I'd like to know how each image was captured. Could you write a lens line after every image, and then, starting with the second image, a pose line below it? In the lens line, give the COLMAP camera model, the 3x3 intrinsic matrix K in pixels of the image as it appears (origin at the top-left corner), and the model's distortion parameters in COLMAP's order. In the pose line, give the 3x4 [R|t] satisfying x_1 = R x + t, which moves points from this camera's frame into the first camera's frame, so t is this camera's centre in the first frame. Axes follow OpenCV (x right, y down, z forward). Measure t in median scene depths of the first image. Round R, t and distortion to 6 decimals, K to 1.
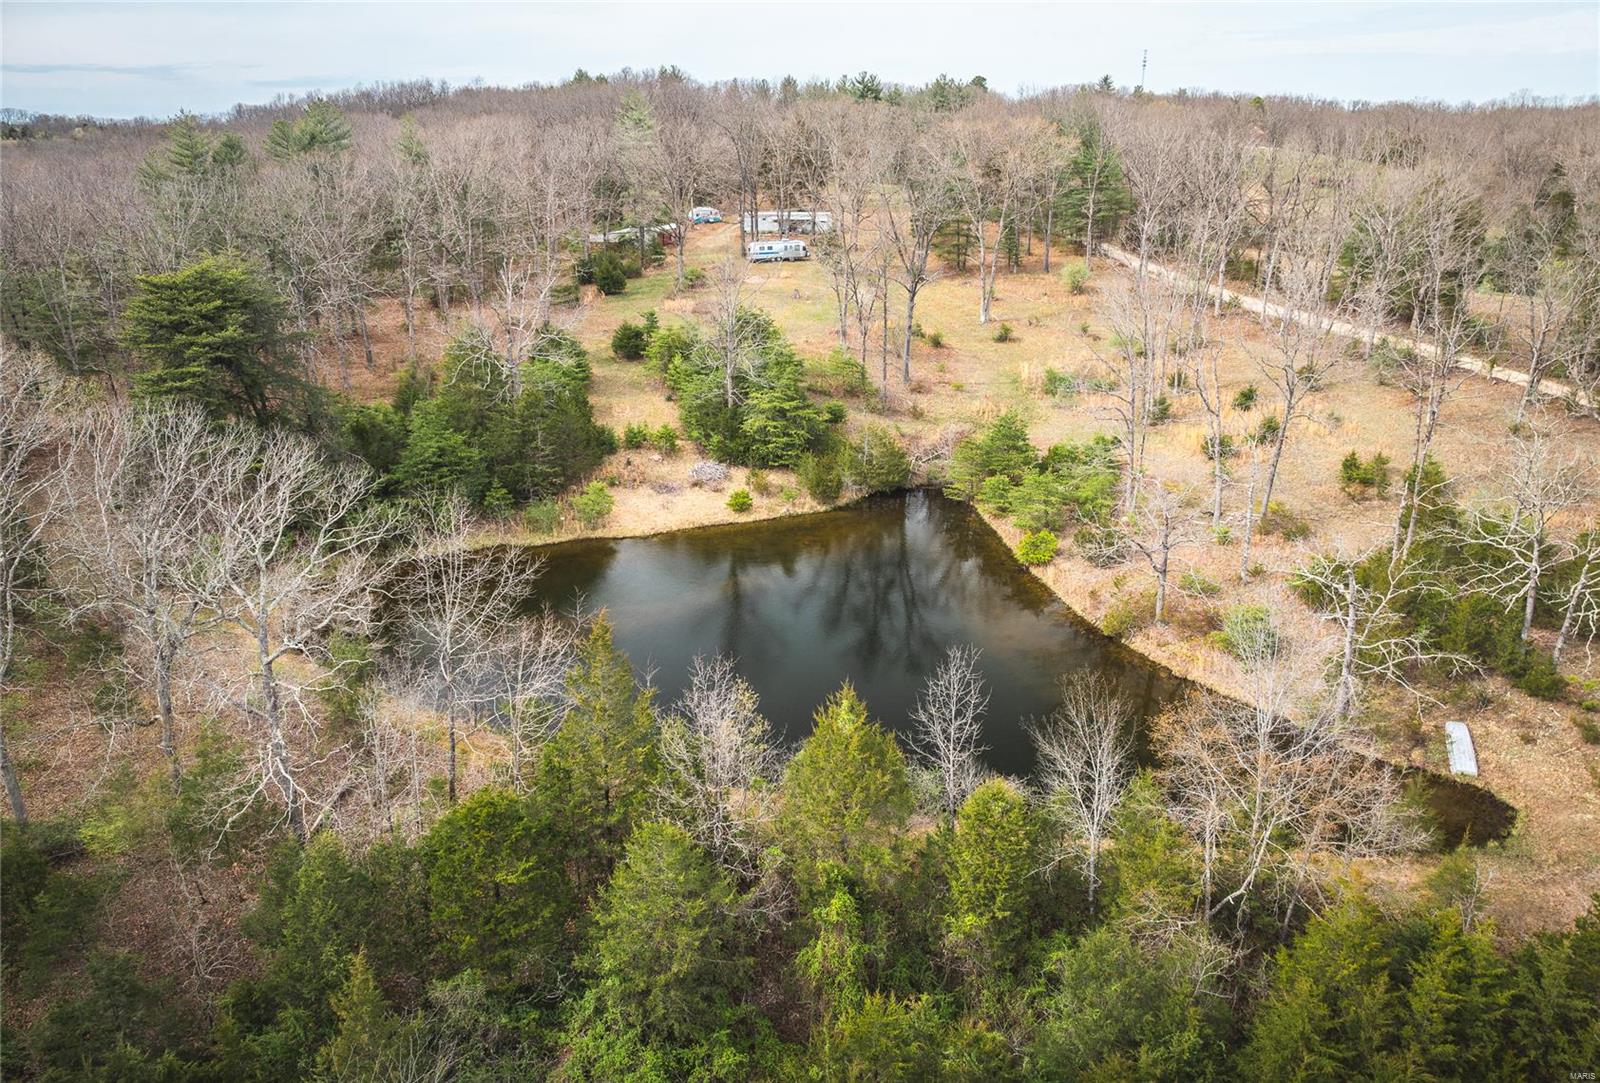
lens RADIAL K [[1135.8, 0, 800.3], [0, 1135.8, 542.3], [0, 0, 1]] dist [-0.003988, -0.001187]
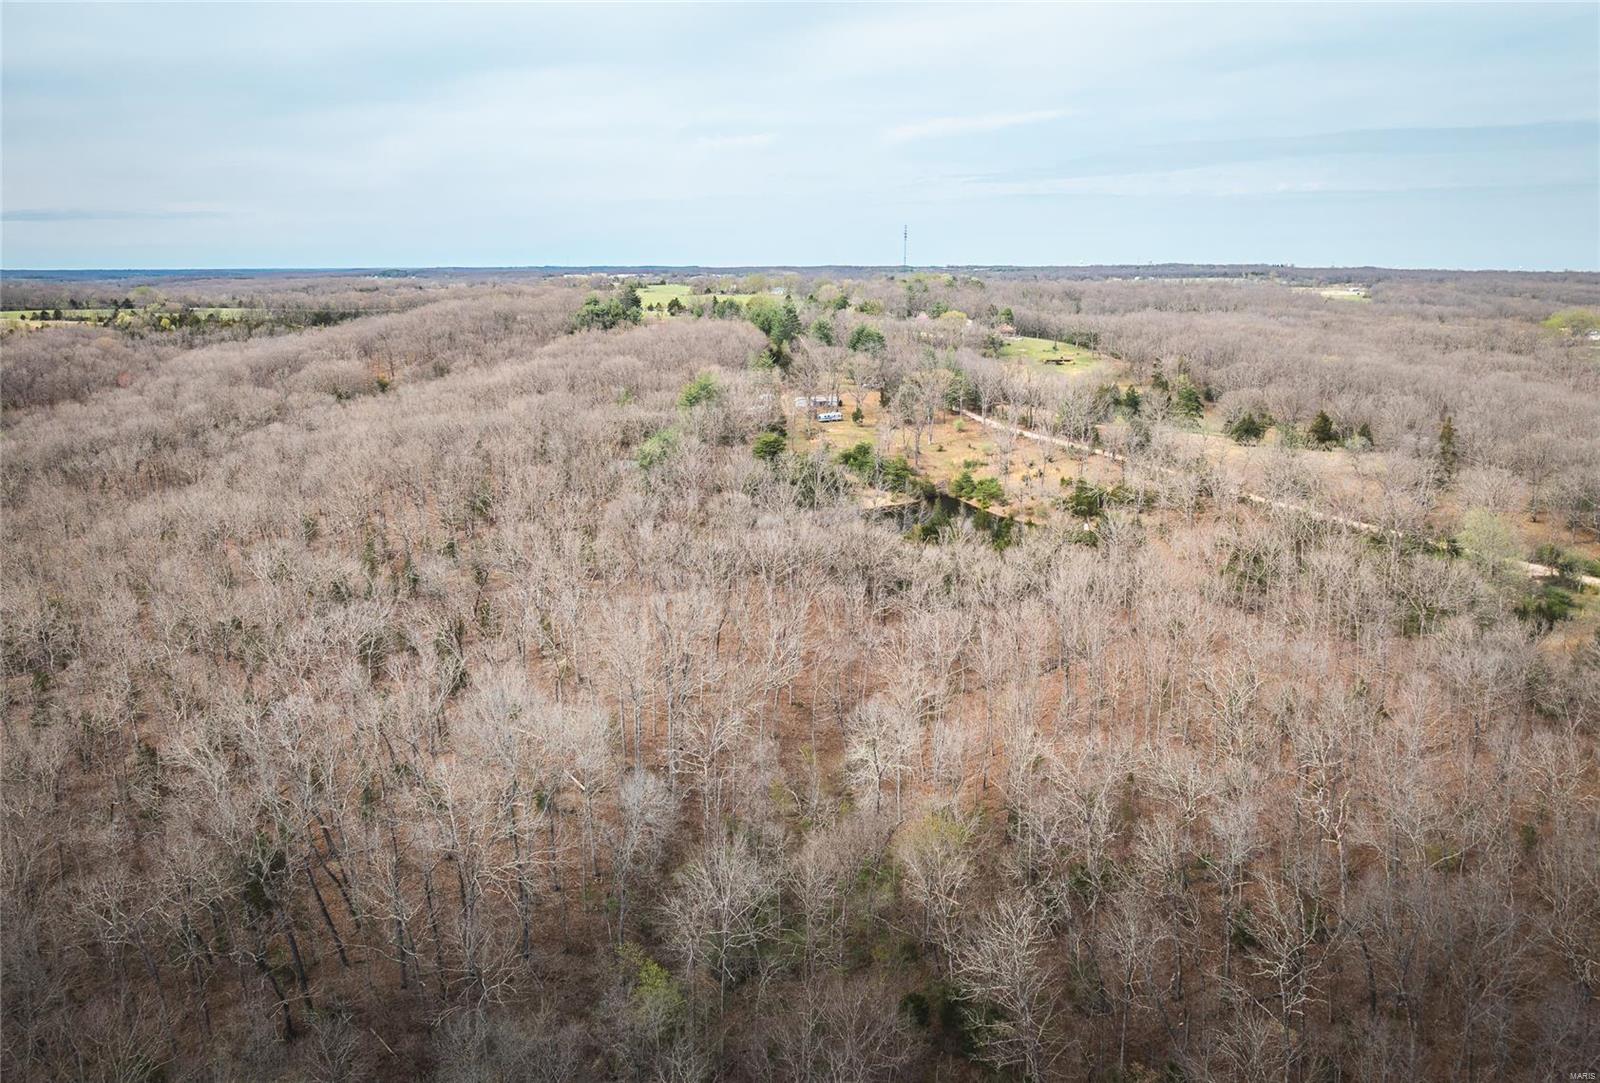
lens RADIAL K [[1135.8, 0, 800.2], [0, 1135.8, 541.2], [0, 0, 1]] dist [-0.003988, -0.001187]
pose [[0.978482, -0.056361, 0.198483, -0.888567], [0.077370, 0.992001, -0.099736, 0.353833], [-0.191274, 0.112946, 0.975017, -1.962427]]
